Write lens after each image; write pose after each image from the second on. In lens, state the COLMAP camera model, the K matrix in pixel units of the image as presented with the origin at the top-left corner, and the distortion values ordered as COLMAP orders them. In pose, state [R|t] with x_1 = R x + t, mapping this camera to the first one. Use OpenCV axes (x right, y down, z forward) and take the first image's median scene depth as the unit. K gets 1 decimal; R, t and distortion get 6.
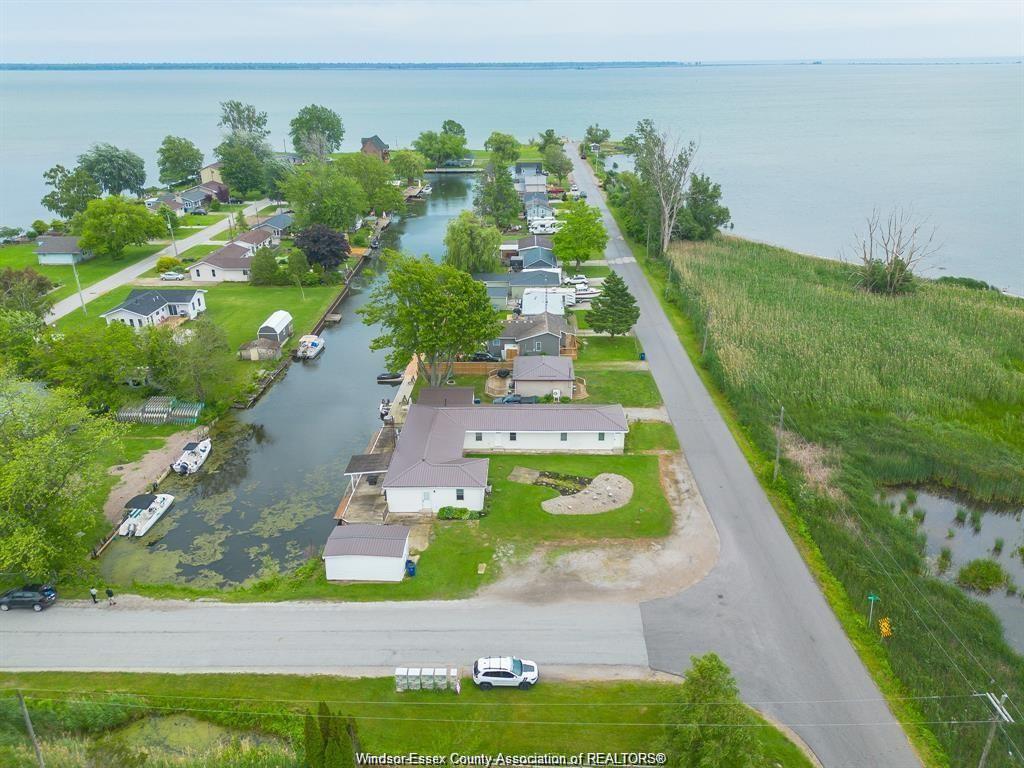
lens RADIAL K [[724.1, 0, 512.0], [0, 724.1, 384.0], [0, 0, 1]] dist [0.087945, -0.085963]
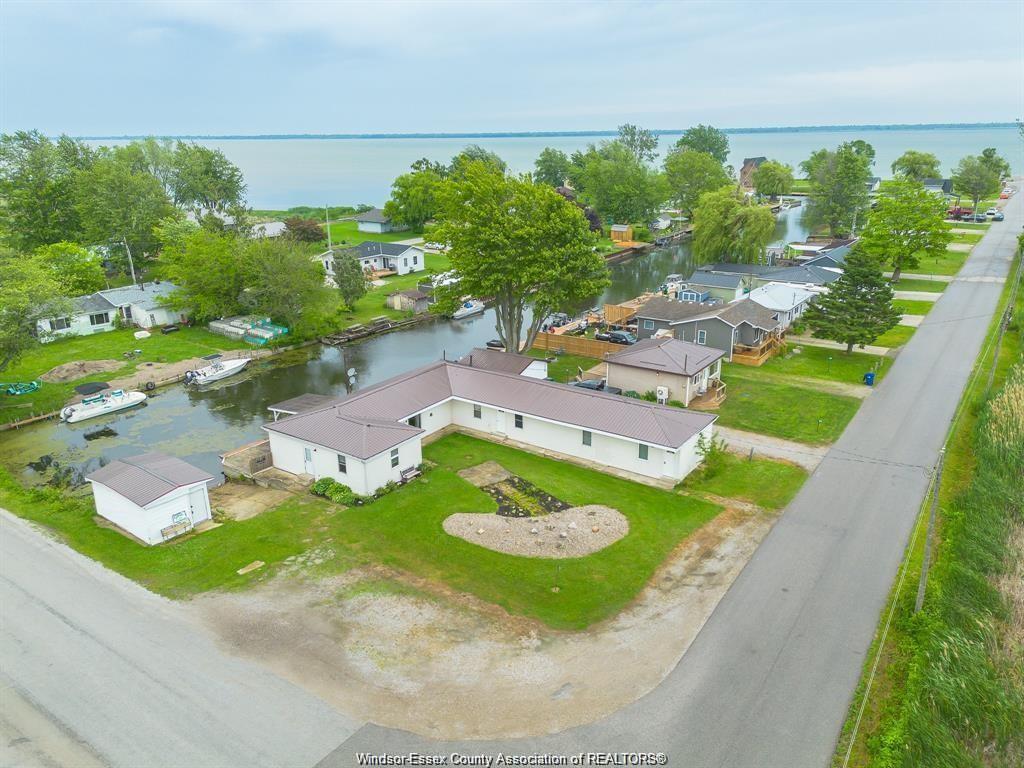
lens RADIAL K [[718.3, 0, 512.0], [0, 718.3, 384.0], [0, 0, 1]] dist [0.075663, -0.077532]
pose [[0.830950, 0.177440, -0.527292, 0.355239], [-0.214009, 0.976794, -0.008551, 0.049178], [0.513538, 0.119951, 0.849641, 0.467510]]
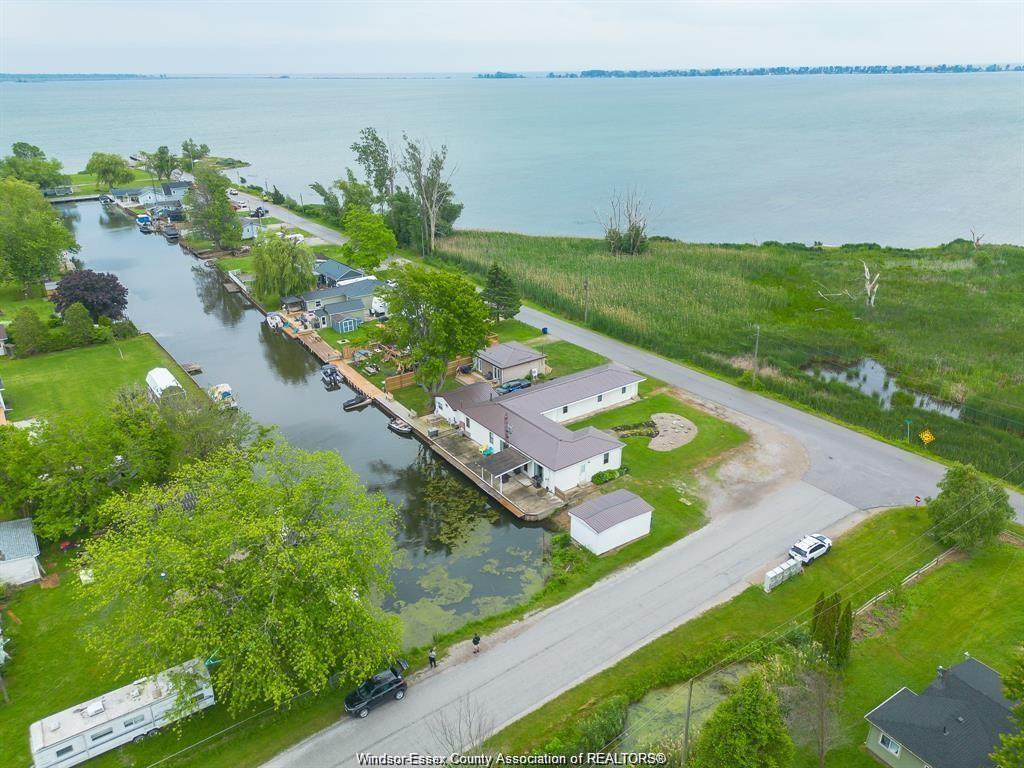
lens RADIAL K [[718.3, 0, 512.0], [0, 718.3, 384.0], [0, 0, 1]] dist [0.075663, -0.077532]
pose [[0.803487, -0.236322, 0.546408, -0.693007], [0.242855, 0.968105, 0.061592, -0.054764], [-0.543536, 0.083209, 0.835252, 0.138127]]
